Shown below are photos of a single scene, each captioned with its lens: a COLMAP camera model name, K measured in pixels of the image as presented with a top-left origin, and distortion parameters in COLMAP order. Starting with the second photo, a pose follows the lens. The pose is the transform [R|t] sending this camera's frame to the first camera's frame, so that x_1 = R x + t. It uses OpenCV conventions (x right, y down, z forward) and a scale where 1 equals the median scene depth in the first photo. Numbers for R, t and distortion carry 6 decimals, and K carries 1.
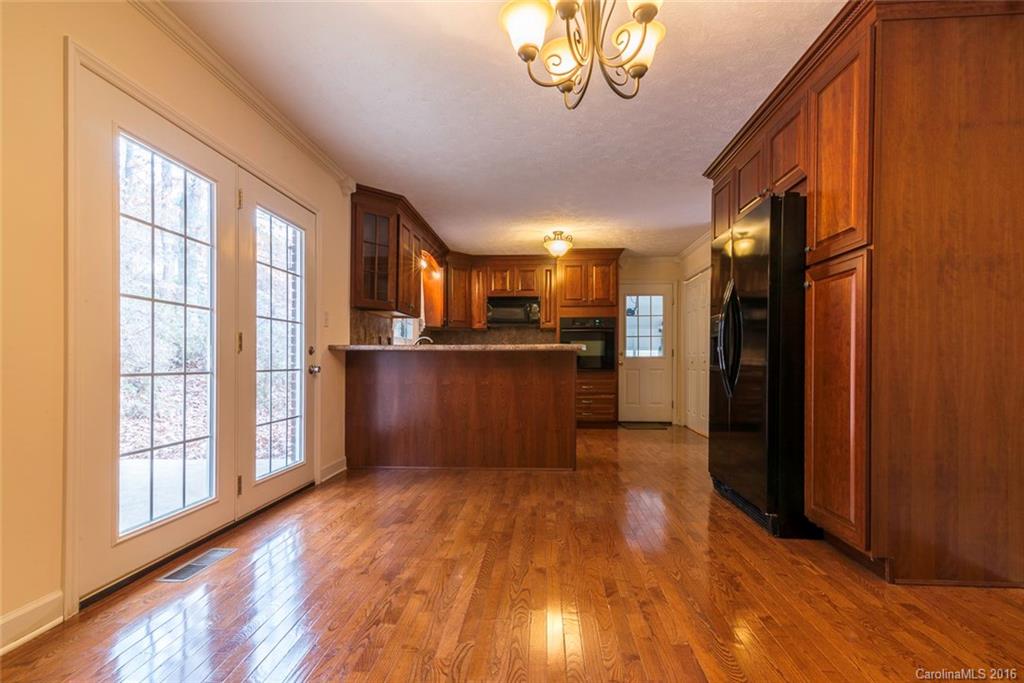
lens RADIAL K [[477.1, 0, 537.0], [0, 477.1, 364.4], [0, 0, 1]] dist [0.004601, -0.001841]
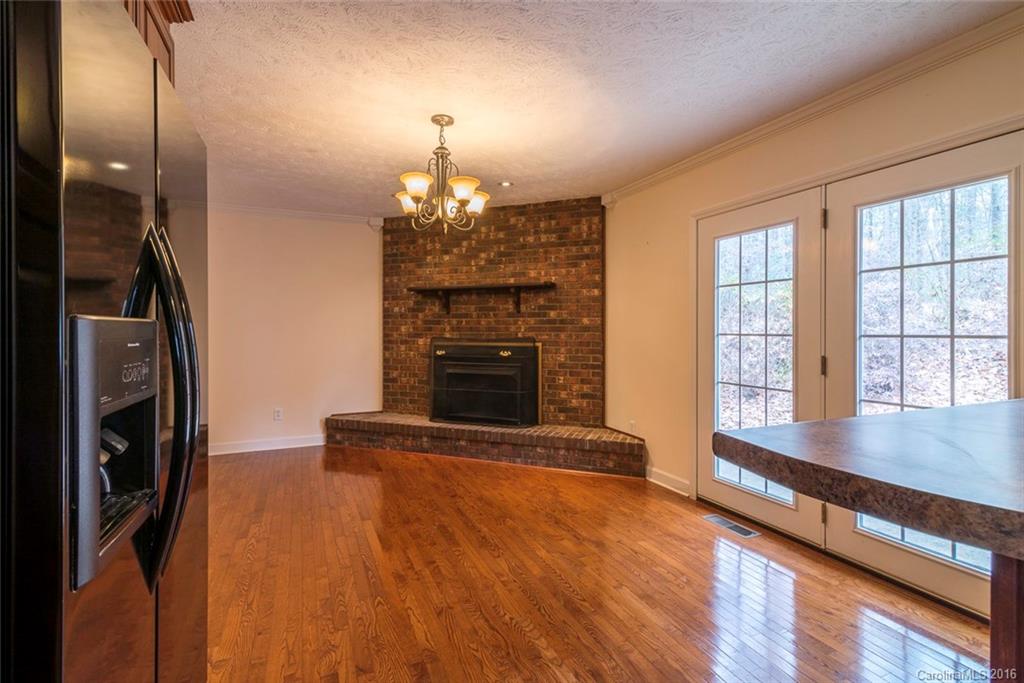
lens RADIAL K [[477.1, 0, 511.8], [0, 477.1, 330.7], [0, 0, 1]] dist [0.004601, -0.001841]
pose [[-0.906624, 0.003549, -0.421924, 0.167386], [0.000612, 0.999975, 0.007096, -0.057818], [0.421939, 0.006175, -0.906603, 0.741595]]
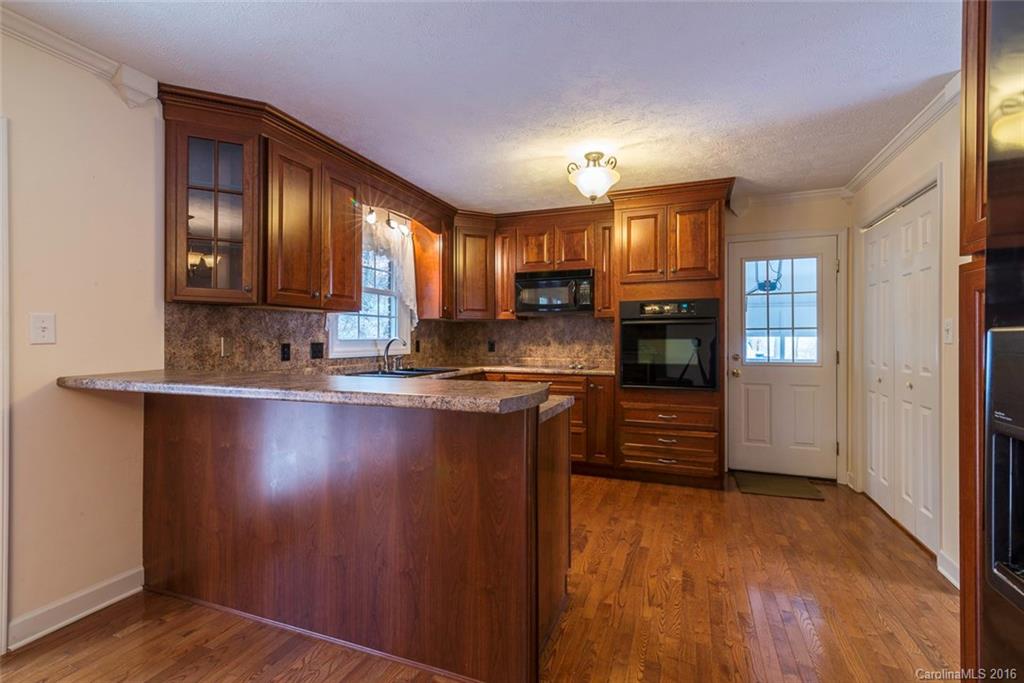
lens RADIAL K [[477.1, 0, 503.0], [0, 477.1, 336.4], [0, 0, 1]] dist [0.004601, -0.001841]
pose [[0.938882, 0.003766, -0.344218, 0.139793], [-0.007397, 0.999930, -0.009237, -0.054986], [0.344159, 0.011219, 0.938844, 0.433458]]
